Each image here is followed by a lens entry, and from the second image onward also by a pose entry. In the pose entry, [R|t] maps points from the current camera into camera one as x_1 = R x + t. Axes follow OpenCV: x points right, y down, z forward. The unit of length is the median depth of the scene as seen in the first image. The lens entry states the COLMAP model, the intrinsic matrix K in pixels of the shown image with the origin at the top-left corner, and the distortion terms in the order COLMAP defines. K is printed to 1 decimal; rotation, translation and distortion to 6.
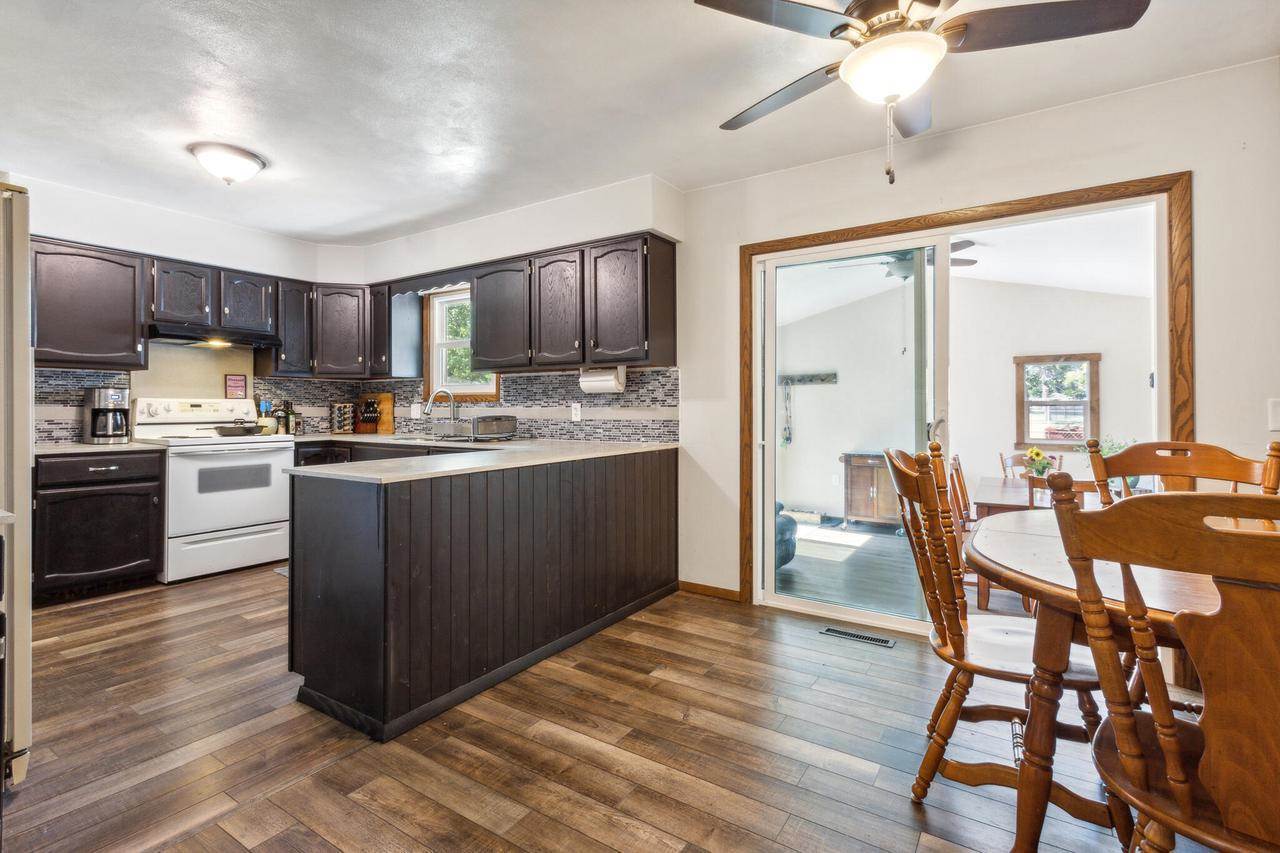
lens RADIAL K [[593.1, 0, 630.7], [0, 593.1, 405.0], [0, 0, 1]] dist [0.007185, -0.002523]
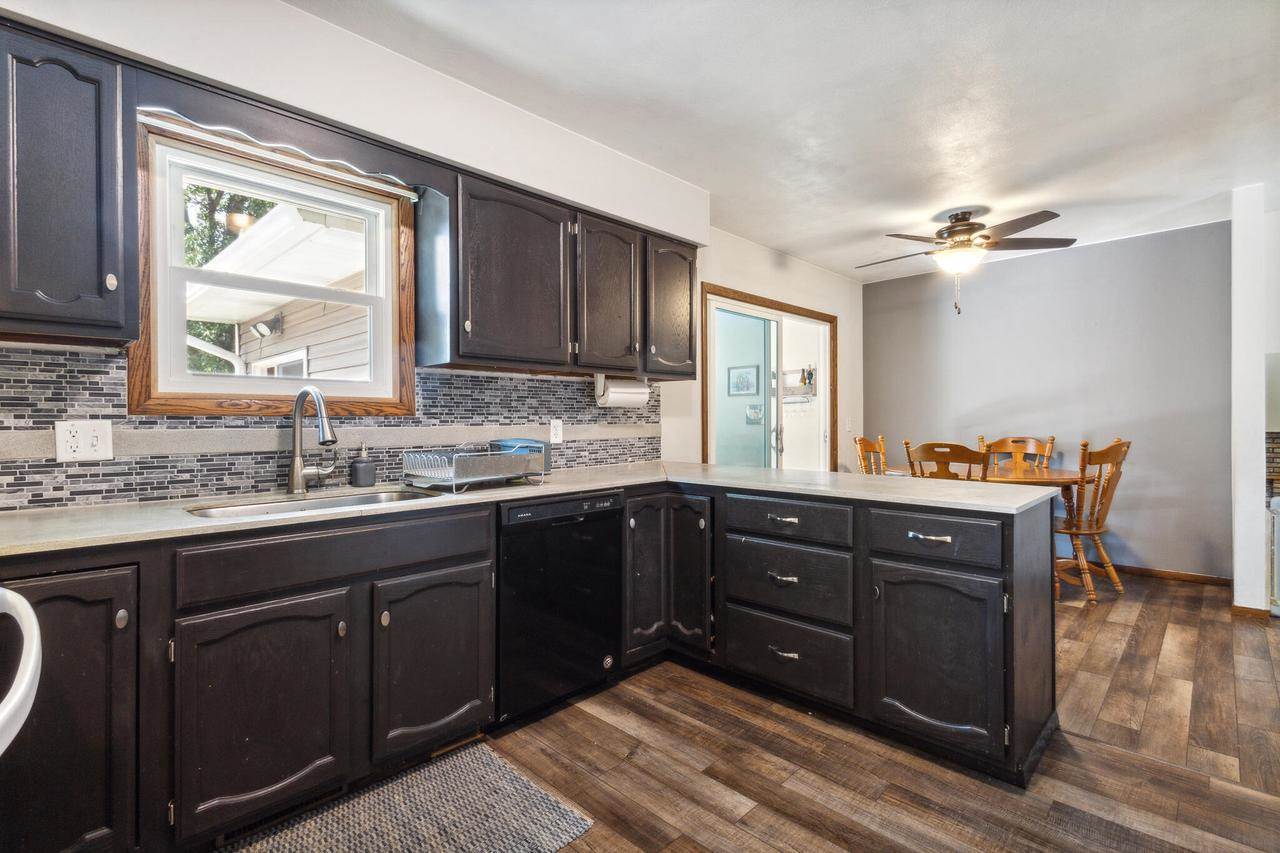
lens RADIAL K [[593.1, 0, 640.5], [0, 593.1, 424.6], [0, 0, 1]] dist [0.007185, -0.002523]
pose [[0.189579, -0.007587, 0.981836, -0.876905], [0.000410, 0.999971, 0.007648, -0.001979], [-0.981865, -0.001047, 0.189577, 0.824028]]
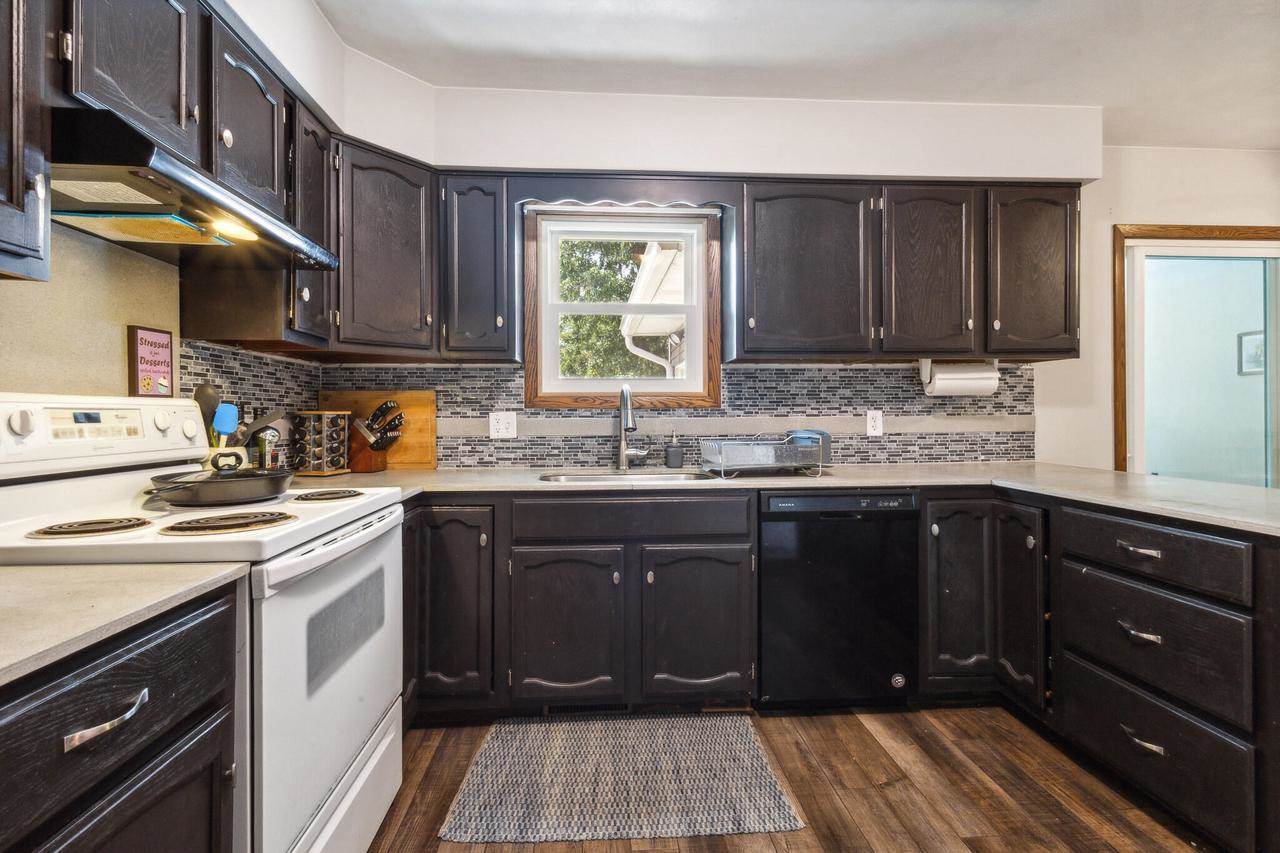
lens RADIAL K [[593.1, 0, 631.9], [0, 593.1, 414.4], [0, 0, 1]] dist [0.007185, -0.002523]
pose [[0.800555, -0.003197, 0.599251, -0.803842], [0.002482, 0.999995, 0.002018, -0.000100], [-0.599255, -0.000128, 0.800558, 0.669577]]
